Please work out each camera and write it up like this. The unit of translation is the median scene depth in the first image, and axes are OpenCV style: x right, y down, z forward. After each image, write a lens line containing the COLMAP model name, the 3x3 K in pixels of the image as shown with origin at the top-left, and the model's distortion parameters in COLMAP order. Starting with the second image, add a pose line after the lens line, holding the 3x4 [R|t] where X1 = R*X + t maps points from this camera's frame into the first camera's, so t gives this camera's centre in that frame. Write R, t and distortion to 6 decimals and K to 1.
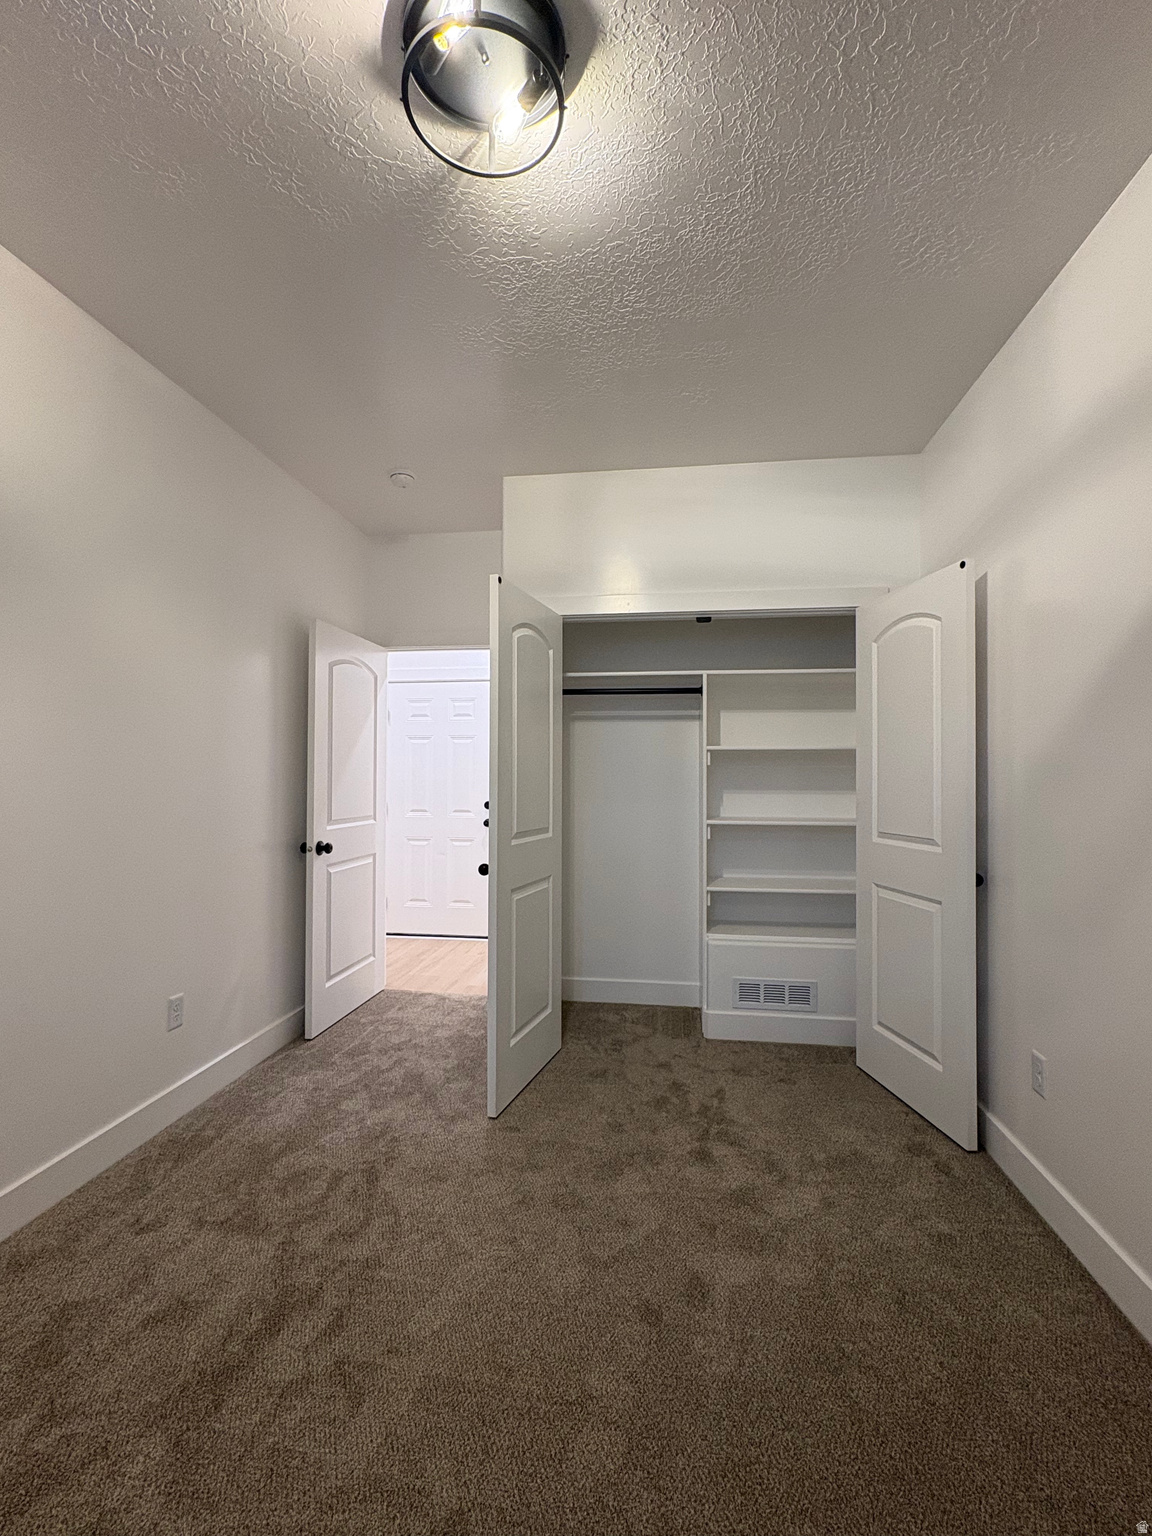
lens RADIAL K [[684.2, 0, 576.0], [0, 684.2, 768.0], [0, 0, 1]] dist [0.002546, 0.000116]
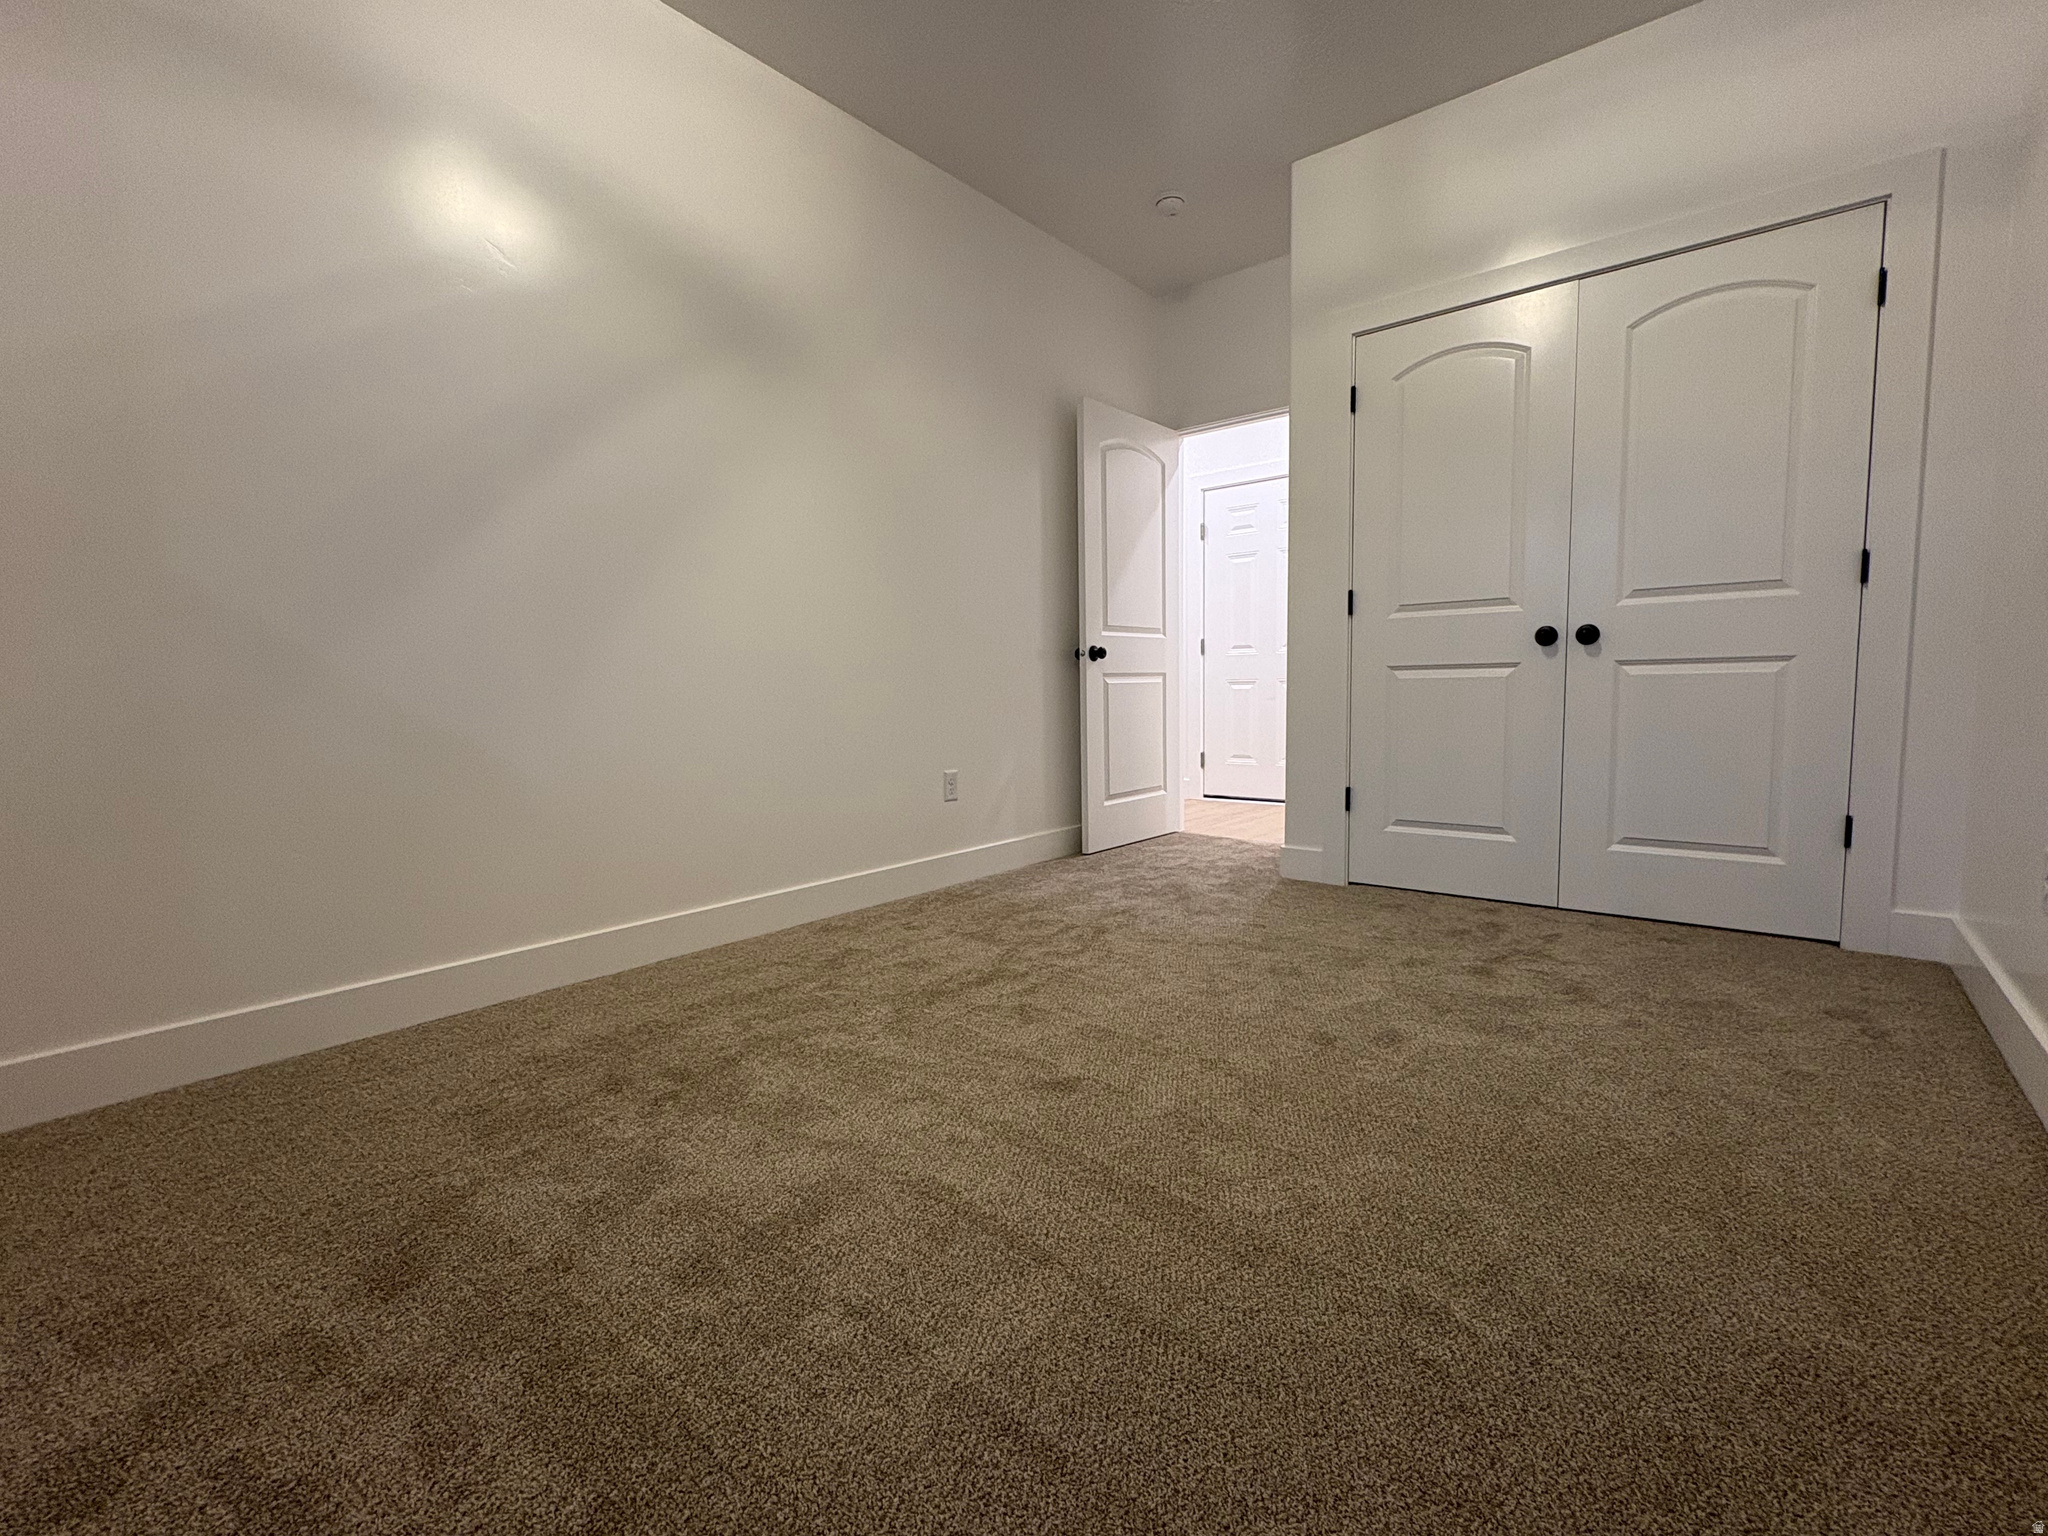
lens RADIAL K [[912.3, 0, 1024.0], [0, 912.3, 768.0], [0, 0, 1]] dist [0.002546, 0.000116]
pose [[0.851120, 0.028097, -0.524218, 0.255967], [0.028541, 0.994613, 0.099648, 0.189451], [0.524194, -0.099775, 0.845734, -0.139854]]
